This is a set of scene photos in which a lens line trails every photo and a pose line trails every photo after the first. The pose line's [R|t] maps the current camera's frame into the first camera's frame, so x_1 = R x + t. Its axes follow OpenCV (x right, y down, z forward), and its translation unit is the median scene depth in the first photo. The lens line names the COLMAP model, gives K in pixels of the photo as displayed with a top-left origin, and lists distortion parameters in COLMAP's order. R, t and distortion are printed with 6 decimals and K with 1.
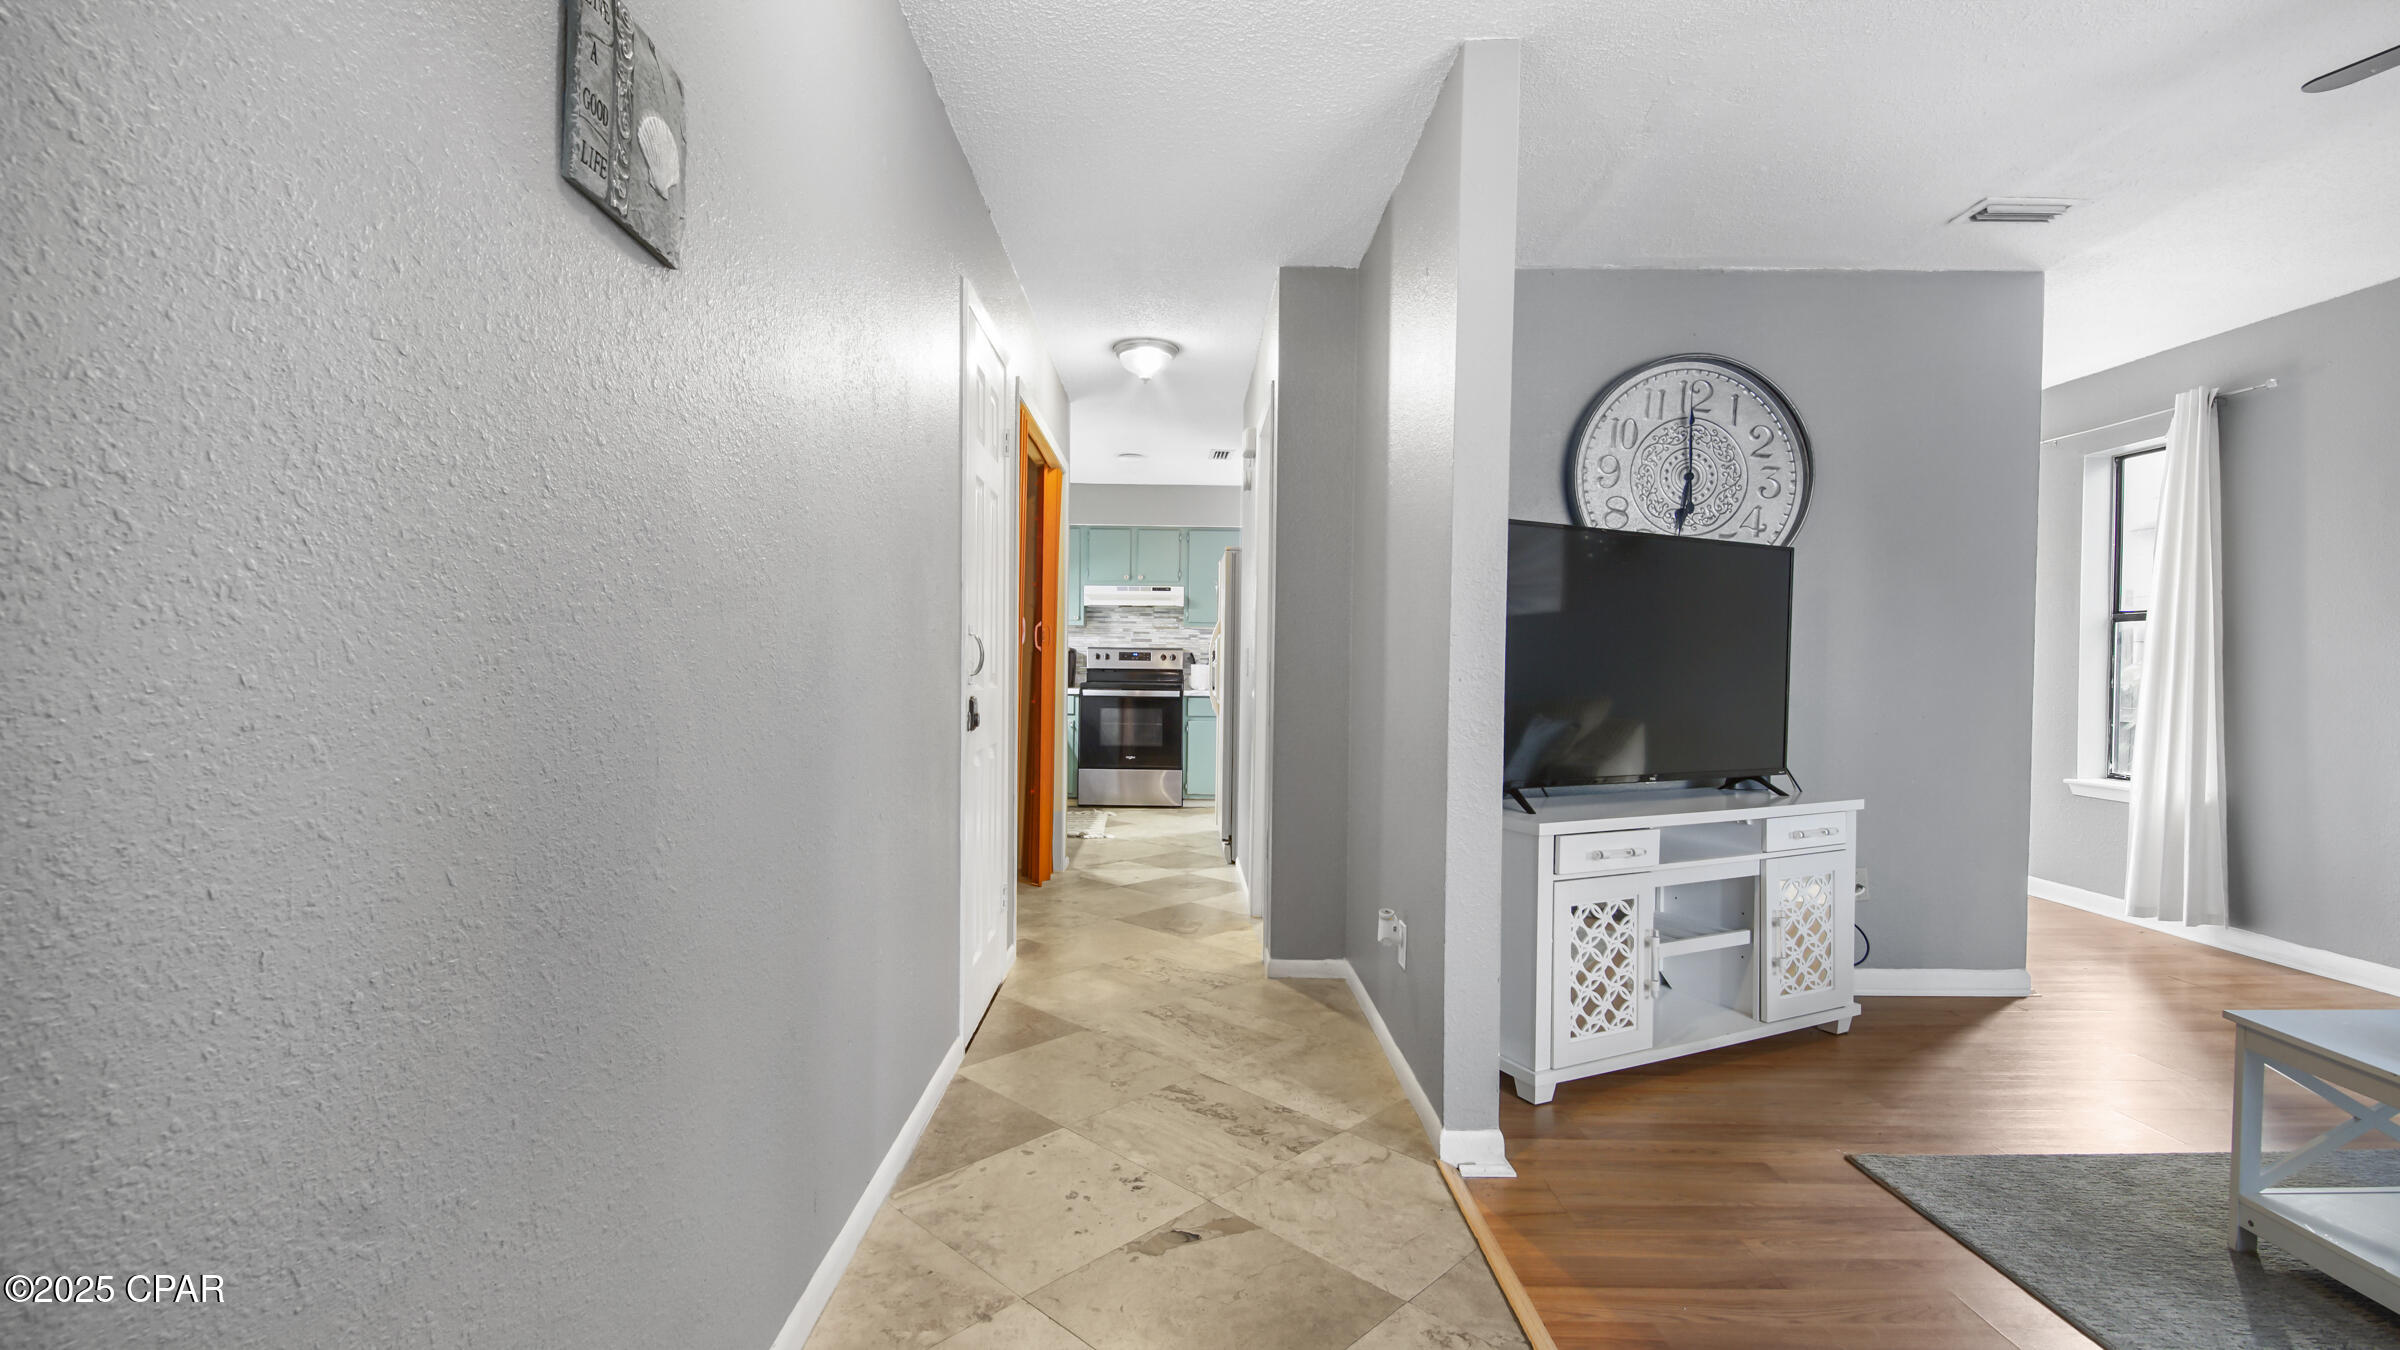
lens RADIAL K [[1087.2, 0, 1200.0], [0, 1087.2, 675.0], [0, 0, 1]] dist [-0.002988, -0.000390]
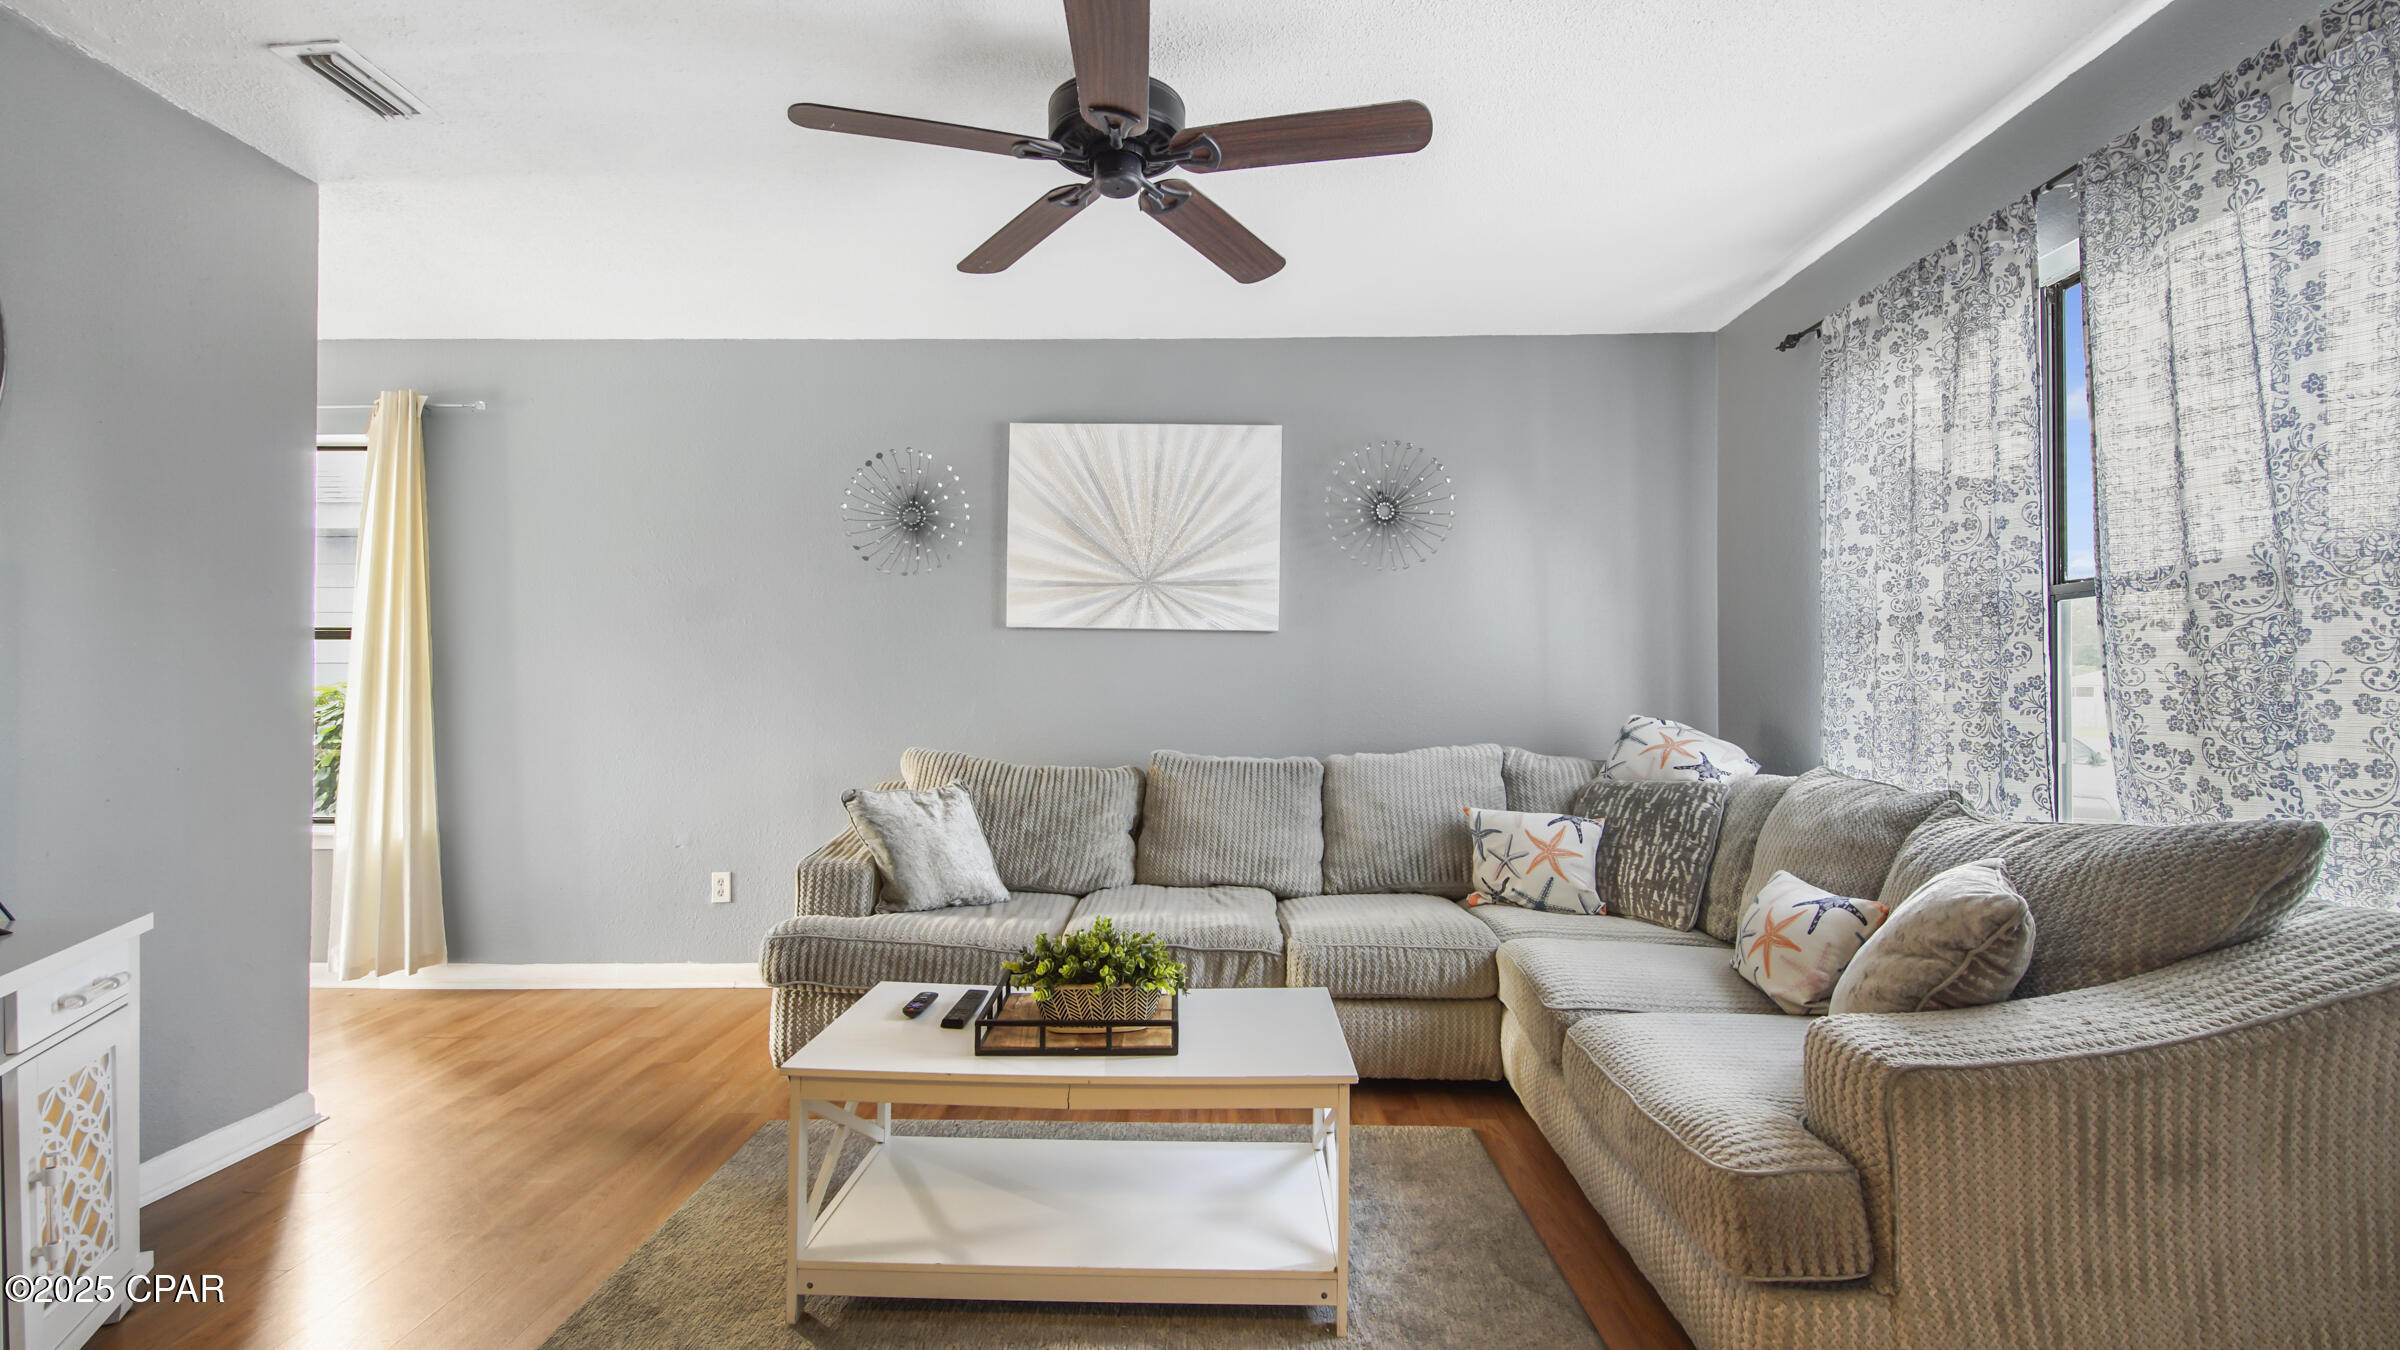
lens RADIAL K [[1087.2, 0, 1200.0], [0, 1087.2, 675.0], [0, 0, 1]] dist [-0.002988, -0.000390]
pose [[0.048792, 0.007289, 0.998782, 0.030074], [0.019168, 0.999782, -0.008232, -0.000871], [-0.998625, 0.019546, 0.048642, 0.330840]]
